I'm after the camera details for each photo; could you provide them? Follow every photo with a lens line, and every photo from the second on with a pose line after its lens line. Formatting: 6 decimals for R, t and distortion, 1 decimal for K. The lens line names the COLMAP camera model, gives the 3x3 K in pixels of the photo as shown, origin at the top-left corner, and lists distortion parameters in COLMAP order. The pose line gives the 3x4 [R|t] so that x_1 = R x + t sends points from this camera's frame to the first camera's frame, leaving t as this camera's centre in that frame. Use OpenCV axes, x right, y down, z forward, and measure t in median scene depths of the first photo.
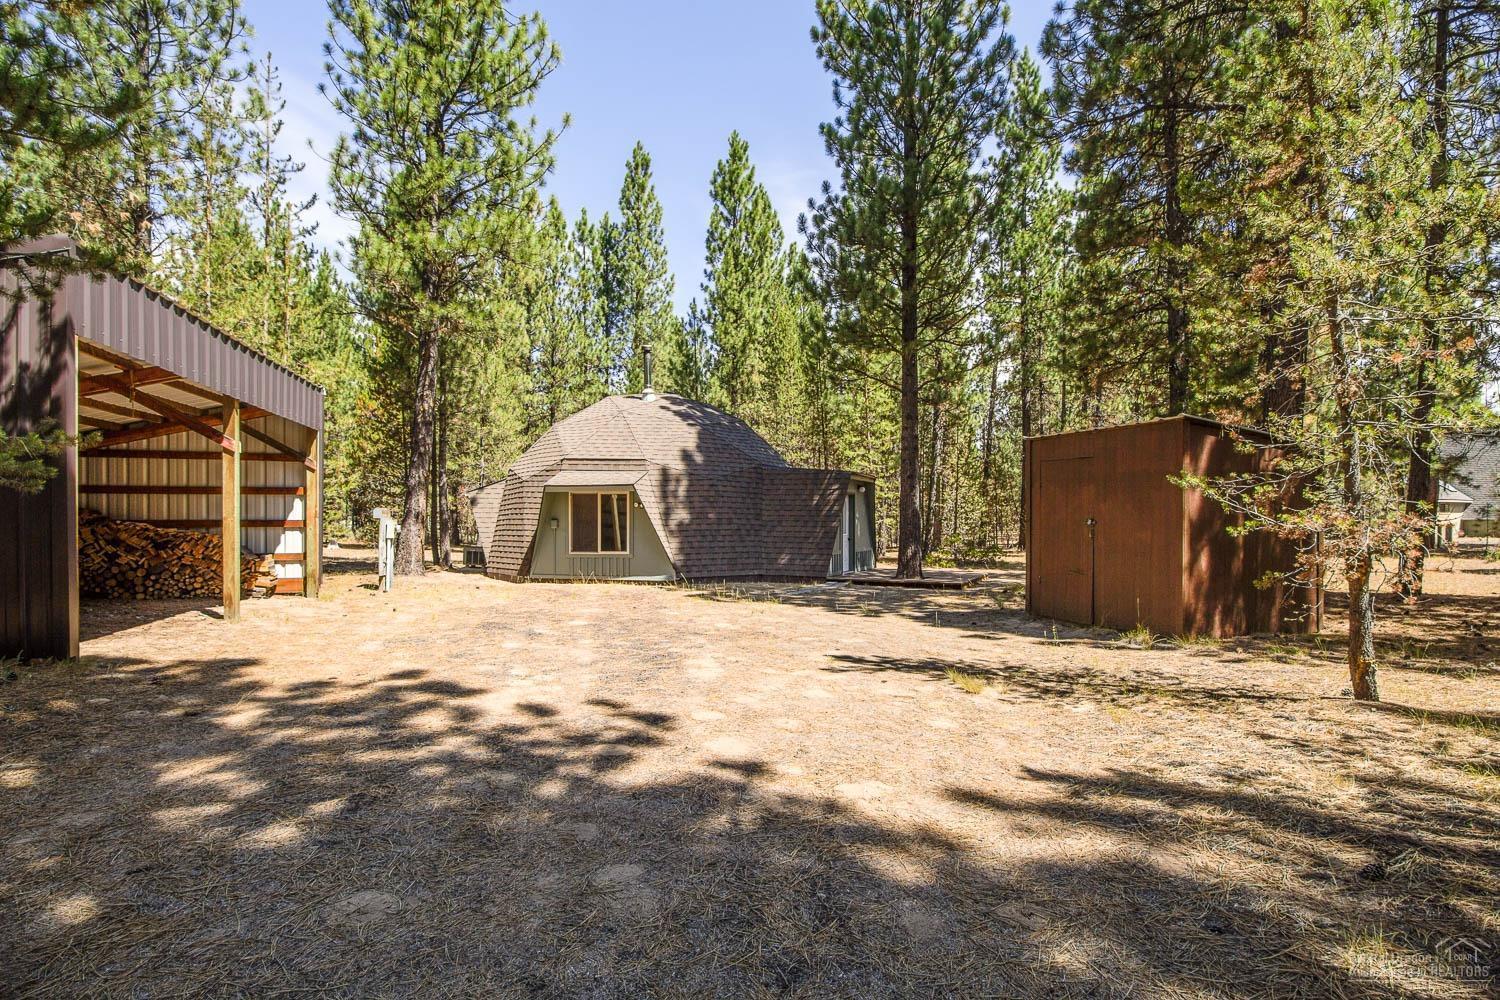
lens RADIAL K [[779.3, 0, 750.0], [0, 779.3, 500.0], [0, 0, 1]] dist [0.000366, 0.000098]
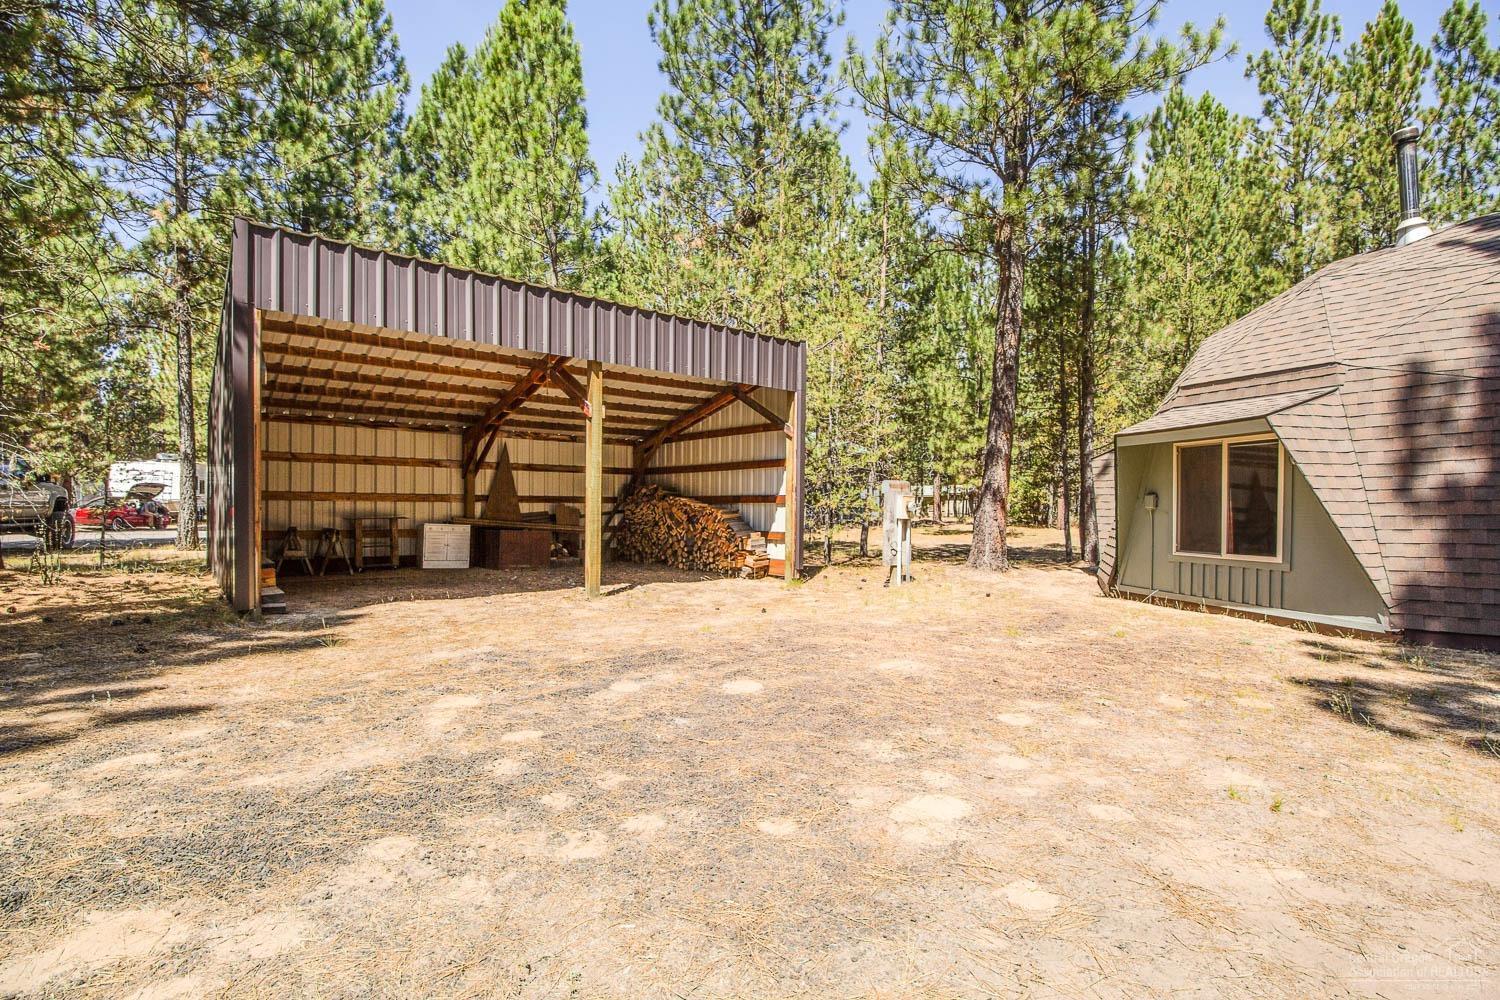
lens RADIAL K [[701.3, 0, 750.0], [0, 701.3, 500.0], [0, 0, 1]] dist [0.000402, -0.000009]
pose [[0.412347, -0.002335, -0.911024, 0.092436], [0.013383, 0.999904, 0.003494, 0.021297], [0.910929, -0.013633, 0.412339, 0.471985]]
